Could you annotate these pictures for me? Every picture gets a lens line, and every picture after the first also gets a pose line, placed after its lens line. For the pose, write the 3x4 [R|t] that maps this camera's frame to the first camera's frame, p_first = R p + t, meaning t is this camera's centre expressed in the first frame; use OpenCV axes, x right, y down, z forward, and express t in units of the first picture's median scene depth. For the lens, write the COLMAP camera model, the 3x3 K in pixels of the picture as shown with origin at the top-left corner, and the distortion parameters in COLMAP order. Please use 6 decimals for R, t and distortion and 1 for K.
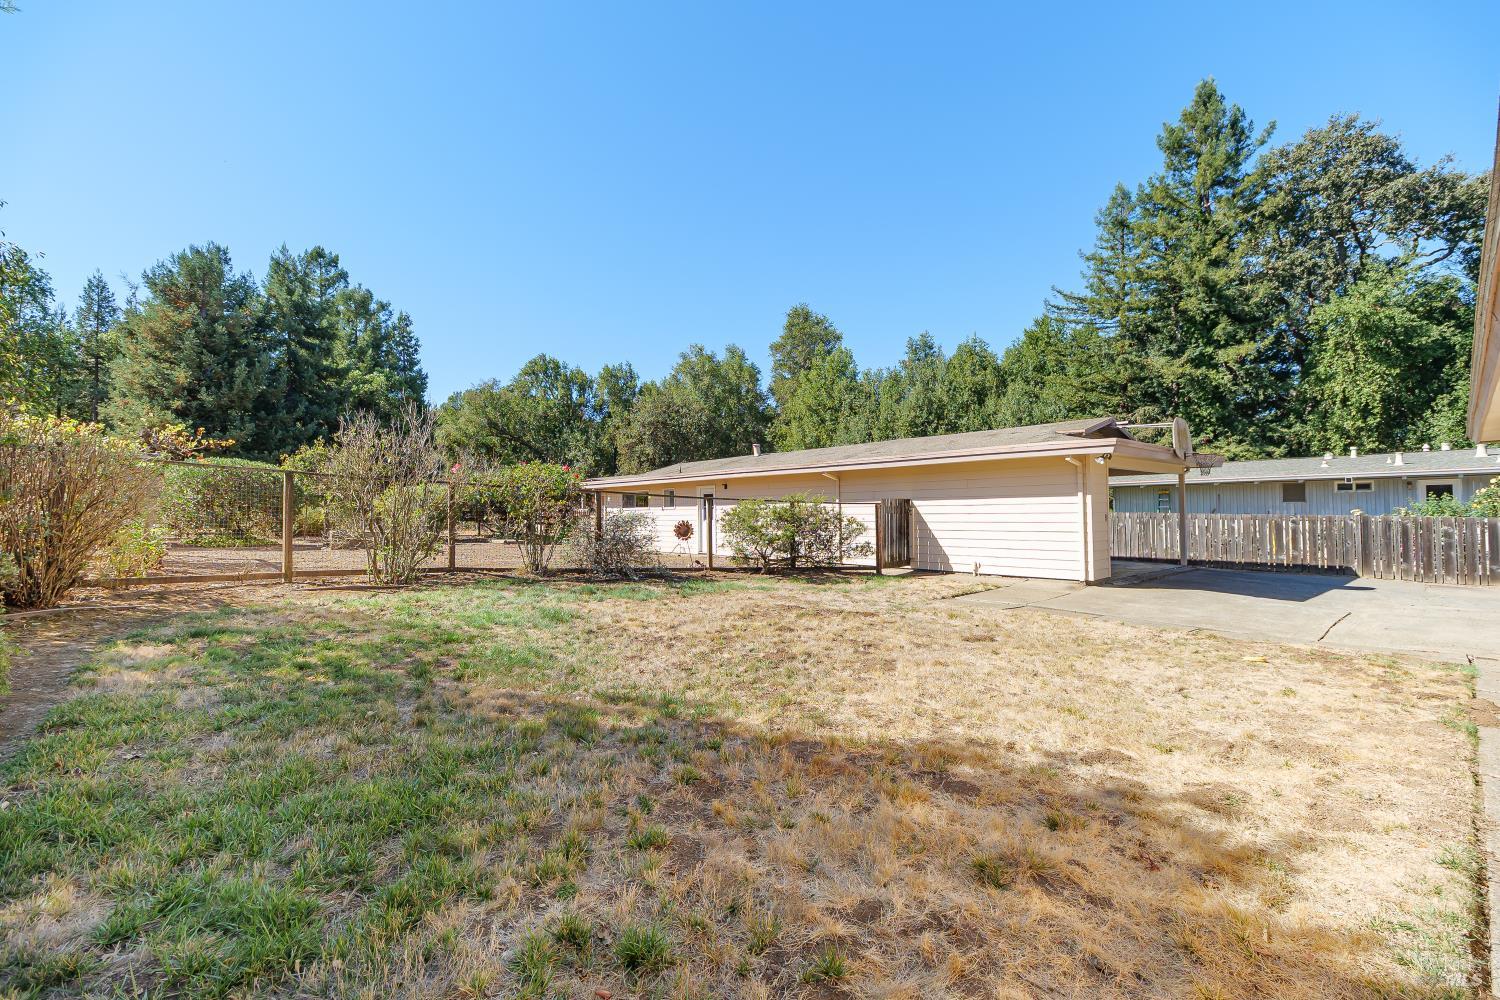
lens RADIAL K [[650.2, 0, 755.4], [0, 650.2, 501.3], [0, 0, 1]] dist [-0.000445, -0.000396]
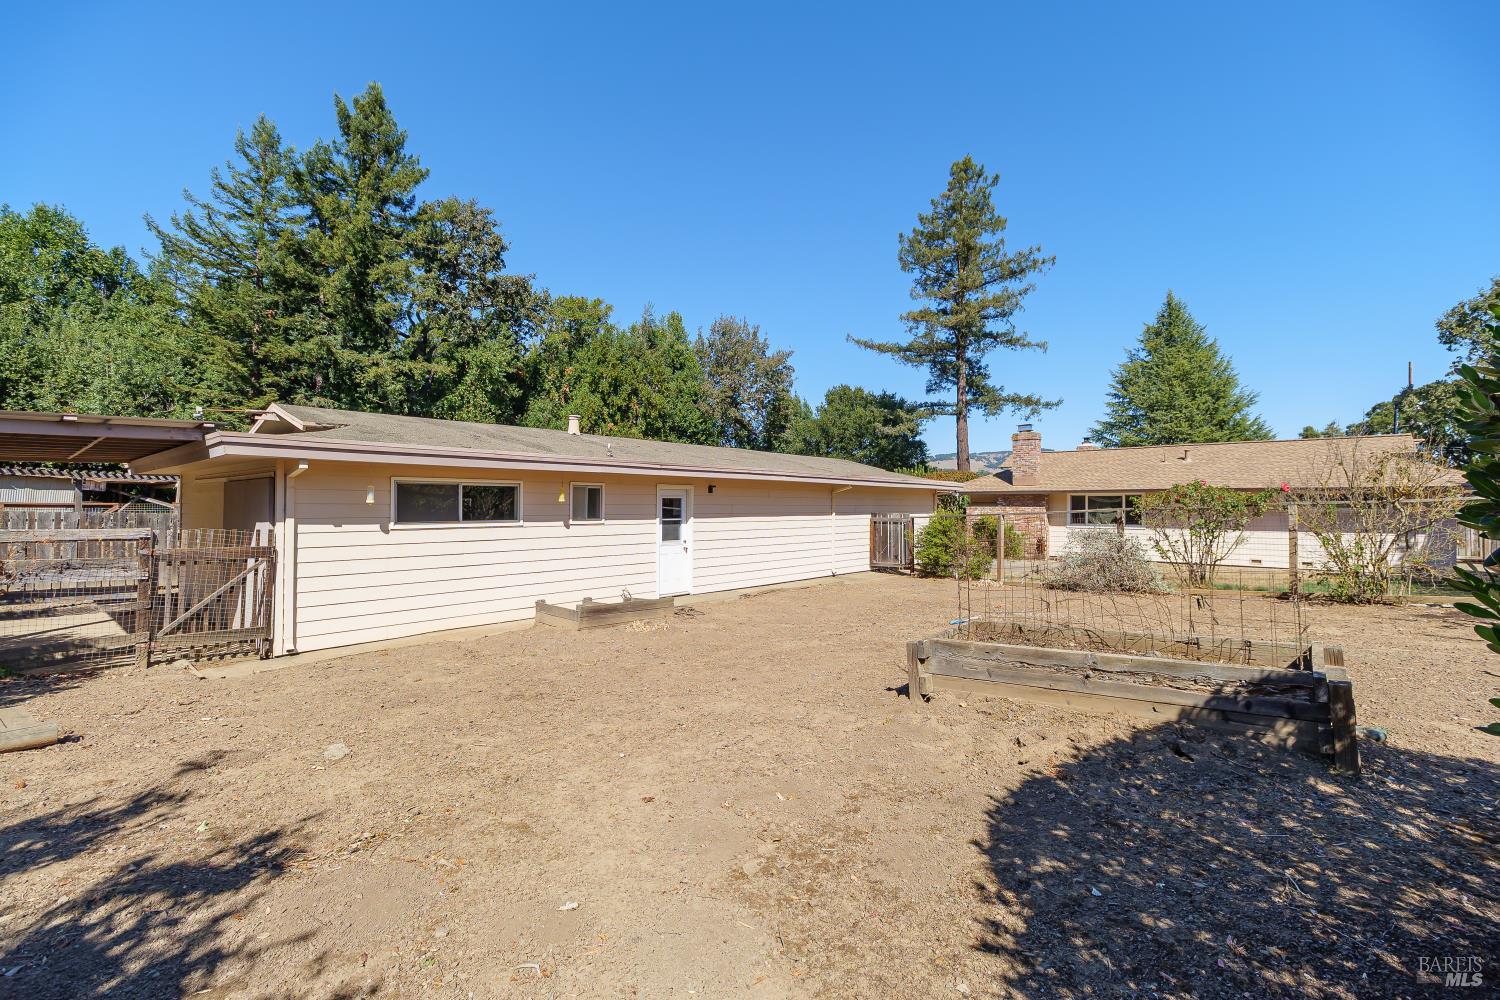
lens RADIAL K [[650.2, 0, 755.4], [0, 650.2, 501.3], [0, 0, 1]] dist [-0.000445, -0.000396]
pose [[-0.116370, 0.014816, 0.993095, -0.351164], [-0.019827, 0.999655, -0.017238, 0.000326], [-0.993008, -0.021696, -0.116036, 0.507814]]
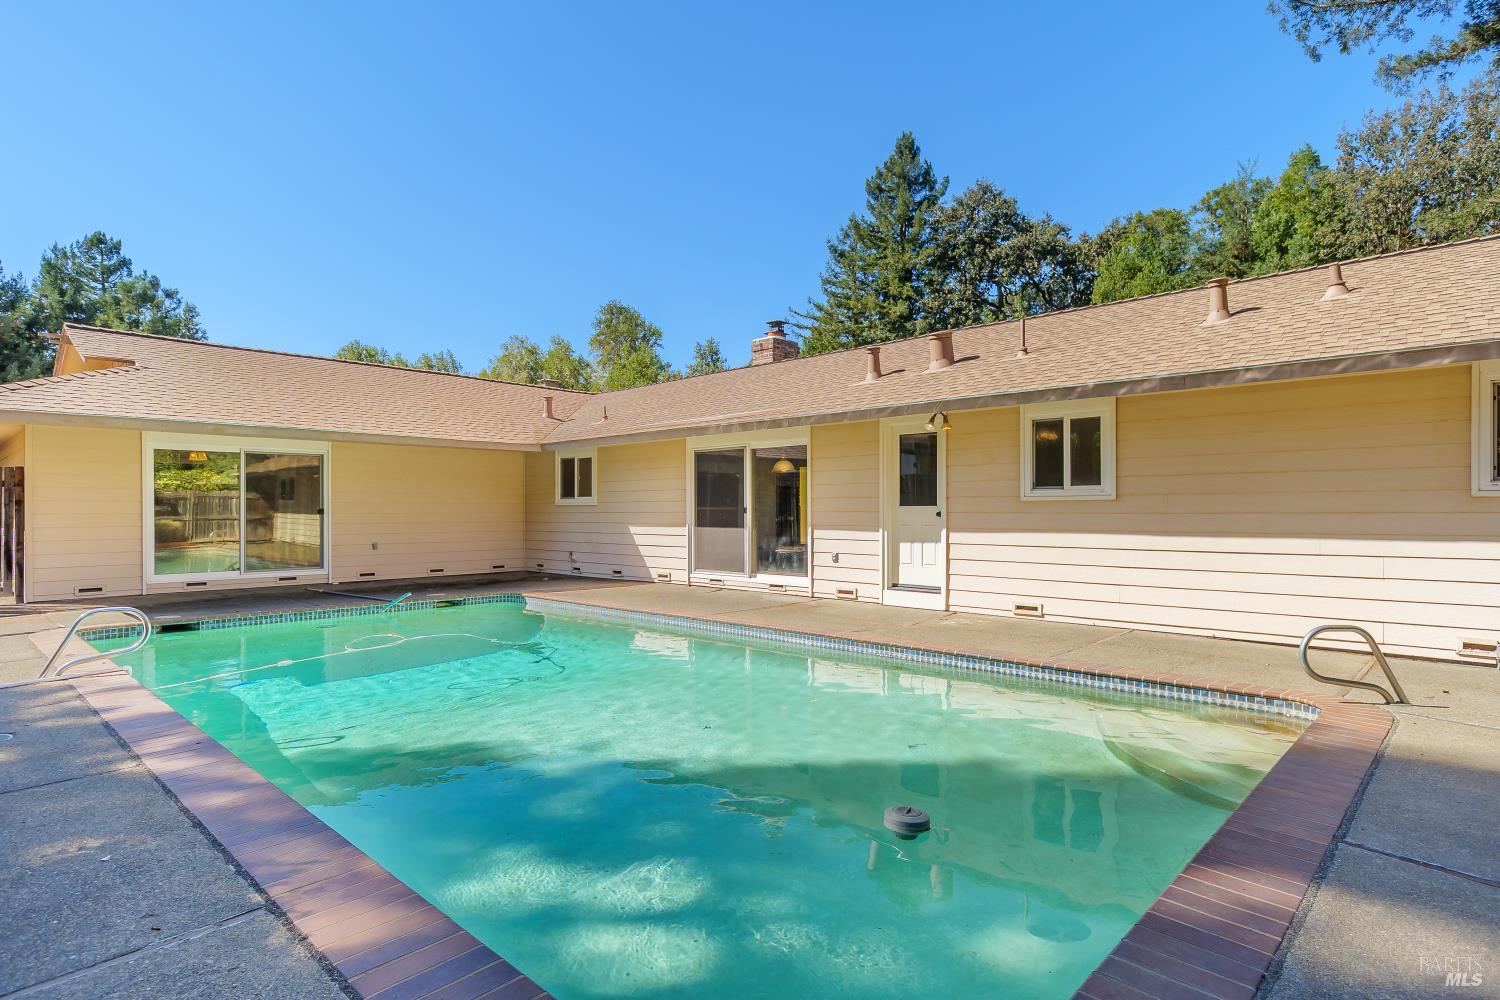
lens RADIAL K [[788.6, 0, 740.3], [0, 788.6, 515.3], [0, 0, 1]] dist [0.004834, 0.000995]
pose [[0.998258, 0.010460, 0.058074, 0.321243], [-0.011760, 0.999687, 0.022090, -0.008006], [-0.057824, -0.022734, 0.998068, -0.360948]]
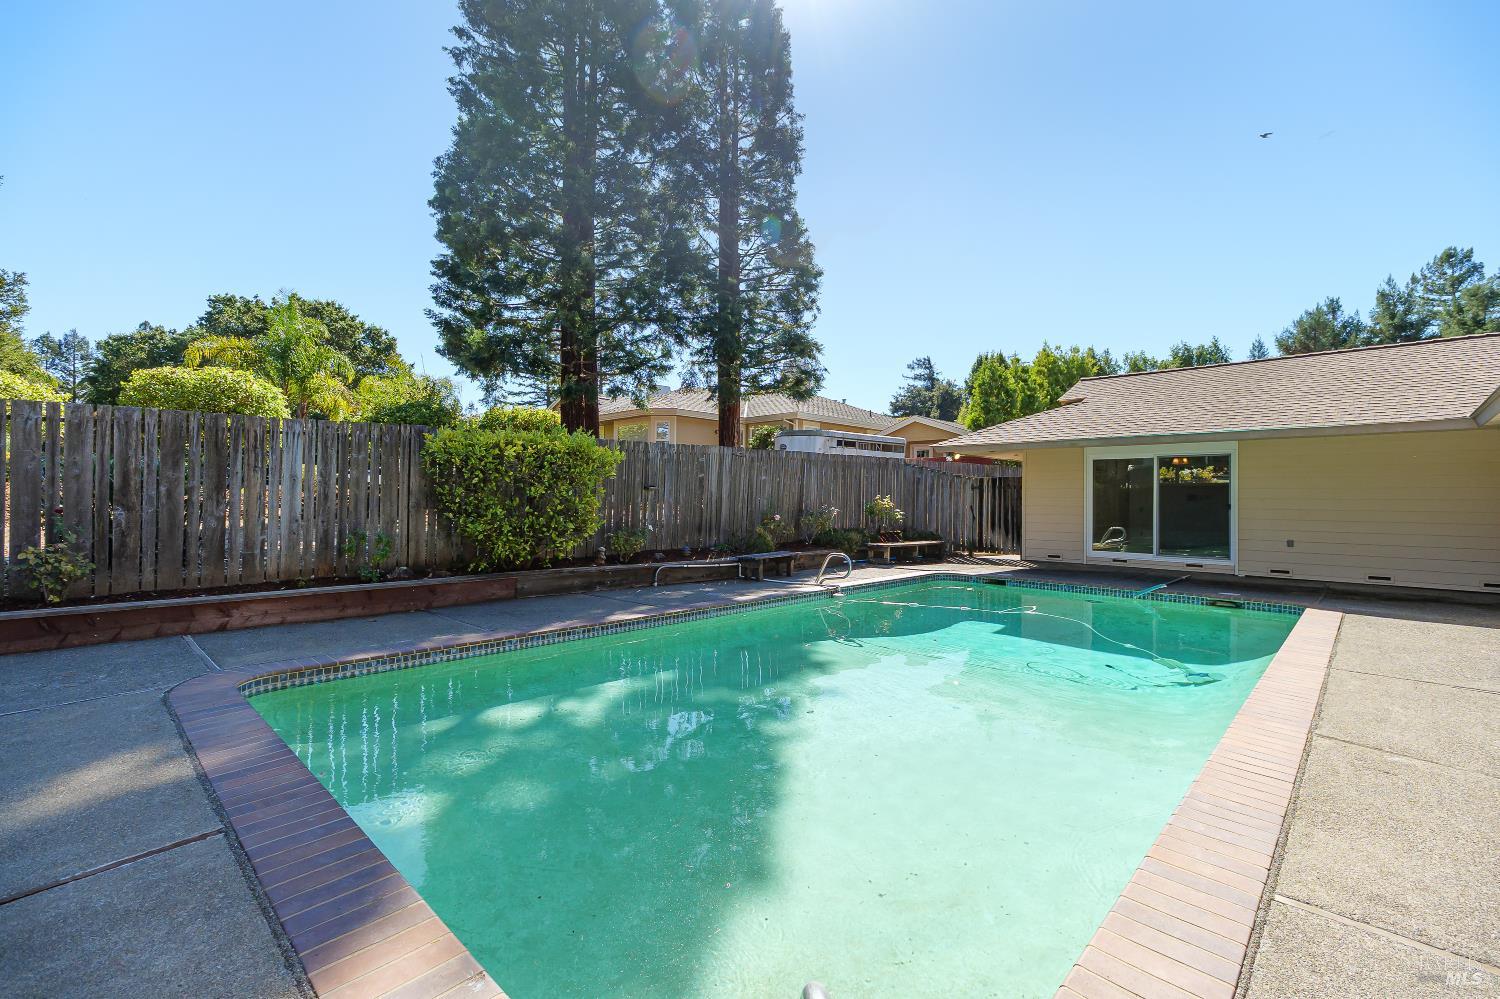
lens RADIAL K [[657.1, 0, 759.6], [0, 657.1, 498.3], [0, 0, 1]] dist [-0.001002, -0.000532]
pose [[0.068391, 0.008159, -0.997625, 0.437099], [0.004390, 0.999954, 0.008479, -0.007280], [0.997649, -0.004960, 0.068352, -0.253380]]
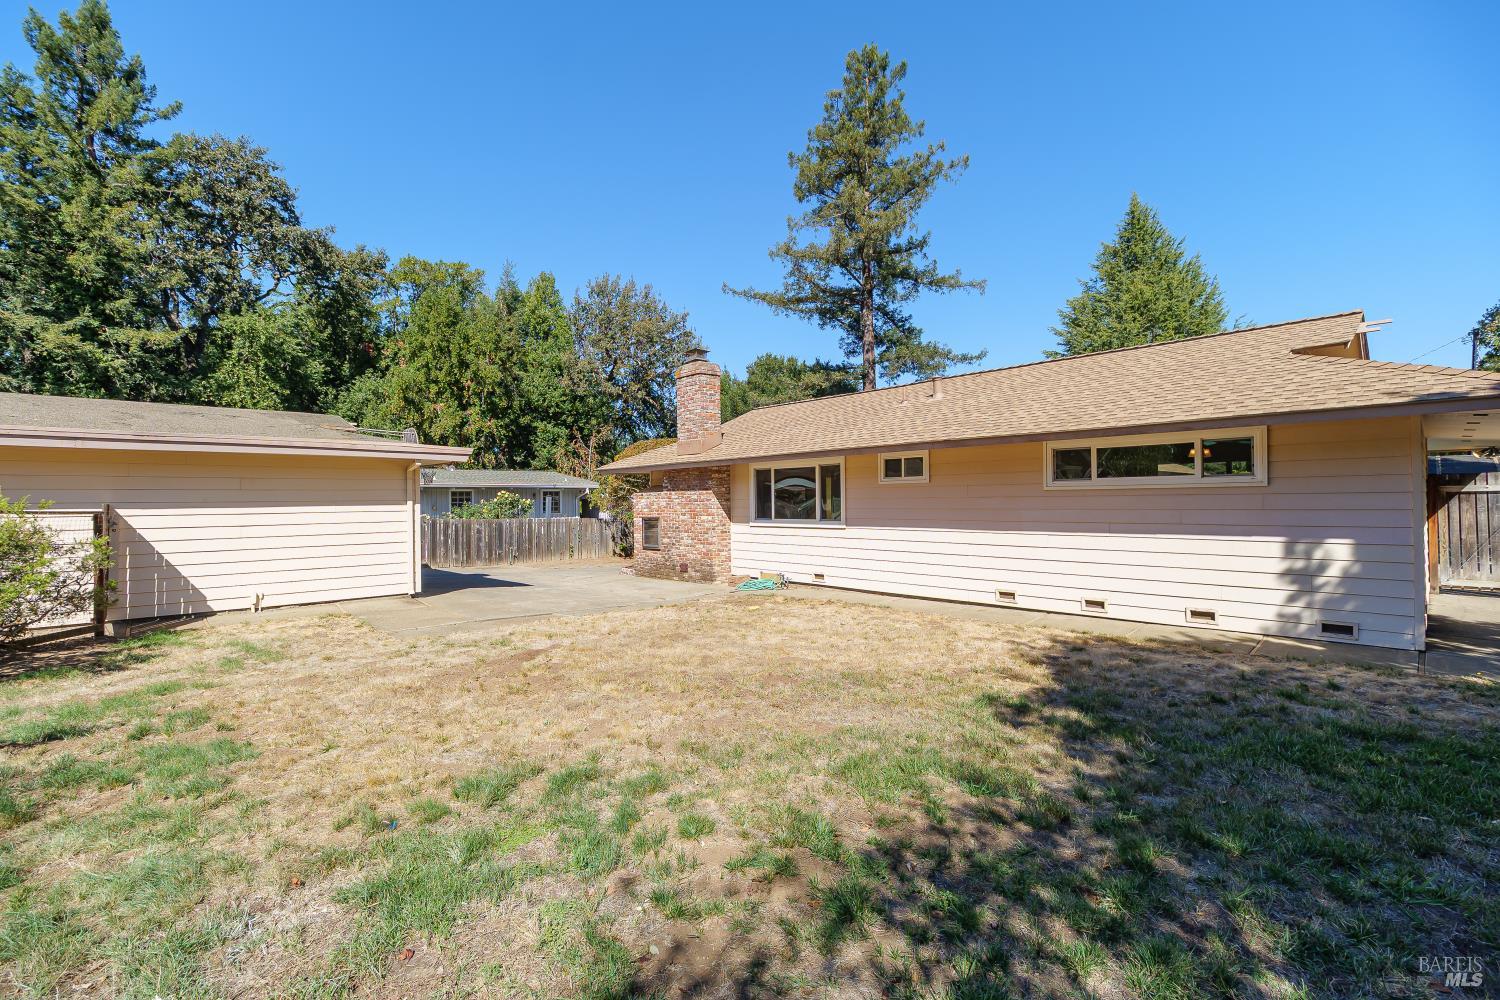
lens RADIAL K [[650.5, 0, 754.5], [0, 650.5, 499.5], [0, 0, 1]] dist [-0.003296, 0.001092]
pose [[-0.008275, 0.012172, 0.999892, -0.132275], [-0.005260, 0.999912, -0.012216, -0.001328], [-0.999952, -0.005361, -0.008210, 0.155367]]
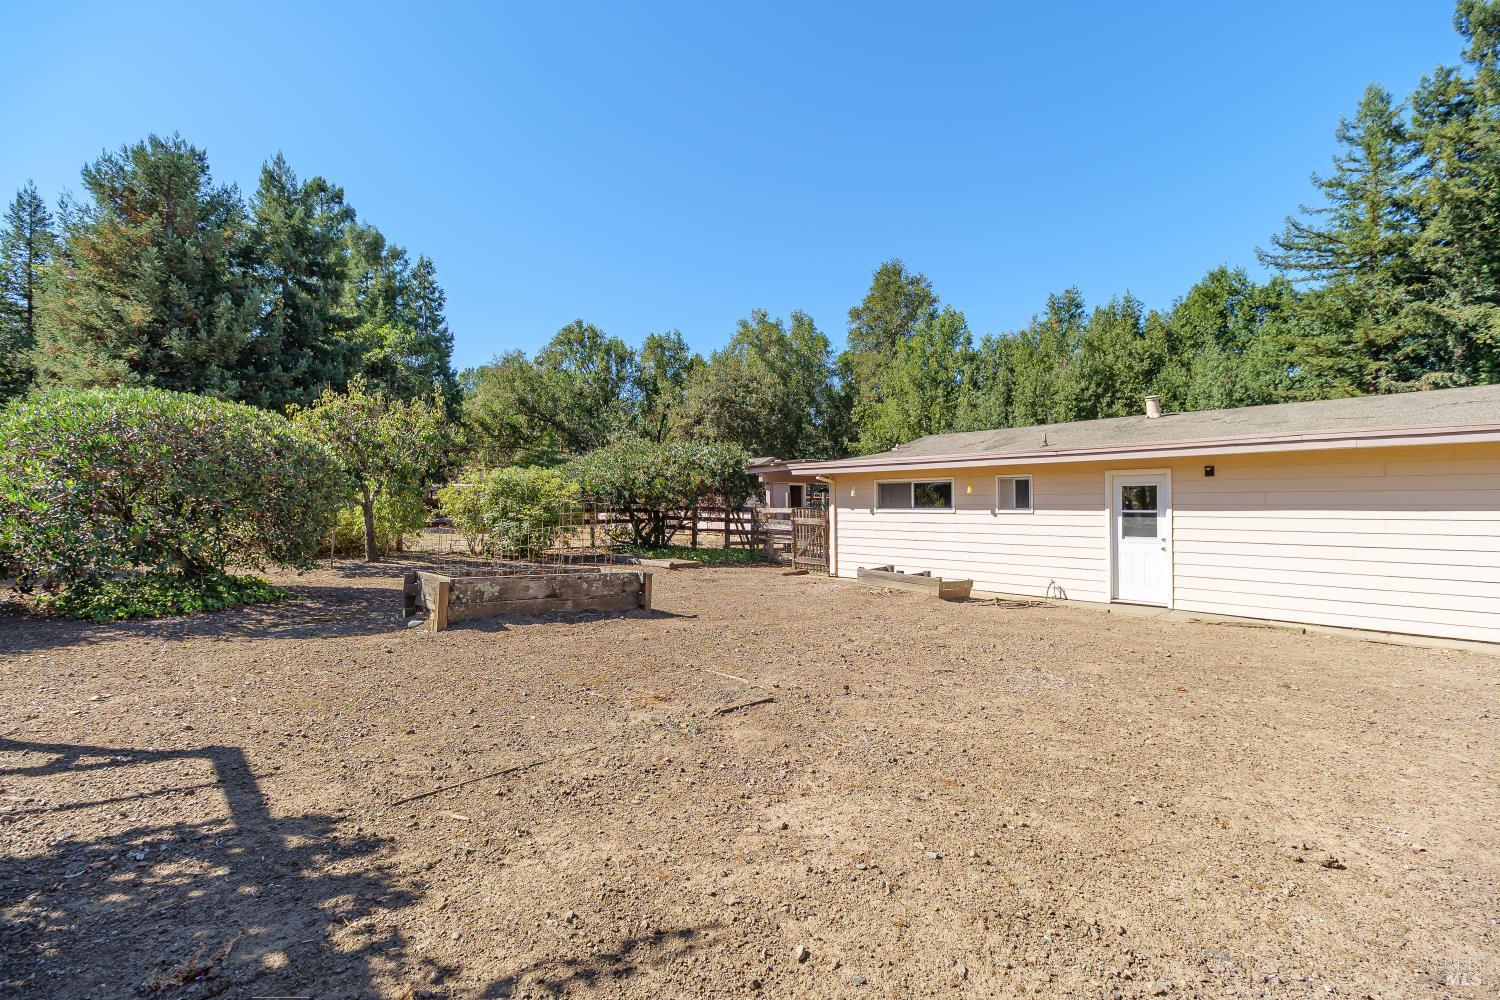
lens RADIAL K [[653.1, 0, 750.0], [0, 653.1, 500.0], [0, 0, 1]] dist [-0.001863, -0.001011]
pose [[0.999956, 0.007692, 0.005313, -0.192789], [-0.007754, 0.999902, 0.011697, -0.001863], [-0.005222, -0.011737, 0.999917, 0.252861]]
